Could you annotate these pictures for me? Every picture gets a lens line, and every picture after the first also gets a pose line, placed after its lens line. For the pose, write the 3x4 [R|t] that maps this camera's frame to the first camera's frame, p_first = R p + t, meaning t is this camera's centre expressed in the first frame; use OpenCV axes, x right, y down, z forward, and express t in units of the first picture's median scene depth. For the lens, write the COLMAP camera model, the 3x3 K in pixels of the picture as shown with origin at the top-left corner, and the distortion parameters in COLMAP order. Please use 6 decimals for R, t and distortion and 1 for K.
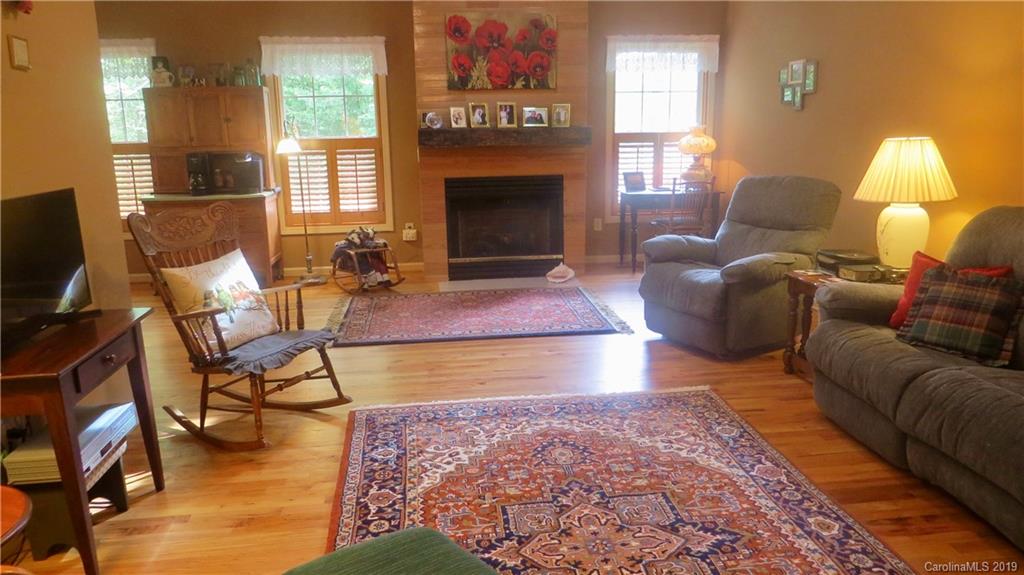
lens RADIAL K [[728.6, 0, 514.6], [0, 728.6, 291.6], [0, 0, 1]] dist [-0.033889, 0.014814]
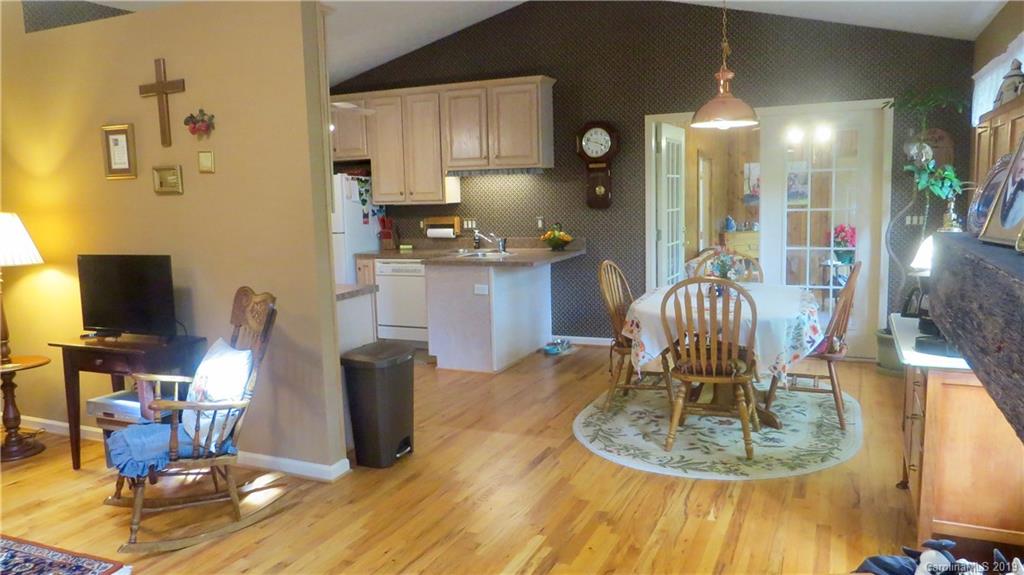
lens RADIAL K [[728.6, 0, 514.8], [0, 728.6, 287.3], [0, 0, 1]] dist [-0.033889, 0.014814]
pose [[-0.517951, 0.138907, -0.844057, 0.110280], [-0.154847, 0.955200, 0.252219, -0.239100], [0.841278, 0.261337, -0.473238, 0.985616]]
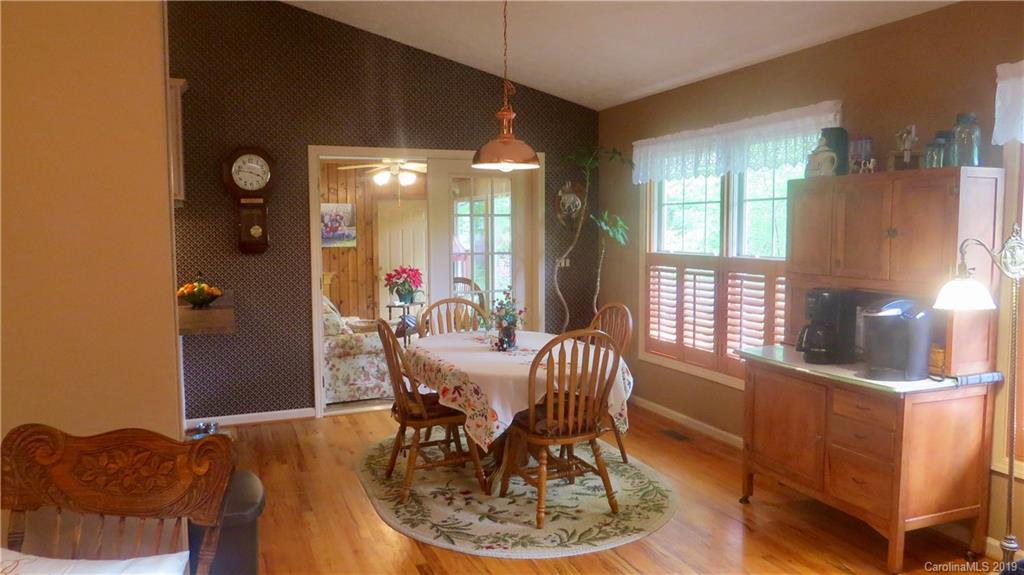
lens RADIAL K [[728.6, 0, 514.7], [0, 728.6, 285.8], [0, 0, 1]] dist [-0.033889, 0.014814]
pose [[0.262894, 0.097069, -0.959929, 0.039987], [-0.216646, 0.975459, 0.039307, -0.160851], [0.940187, 0.197631, 0.277471, 0.604349]]
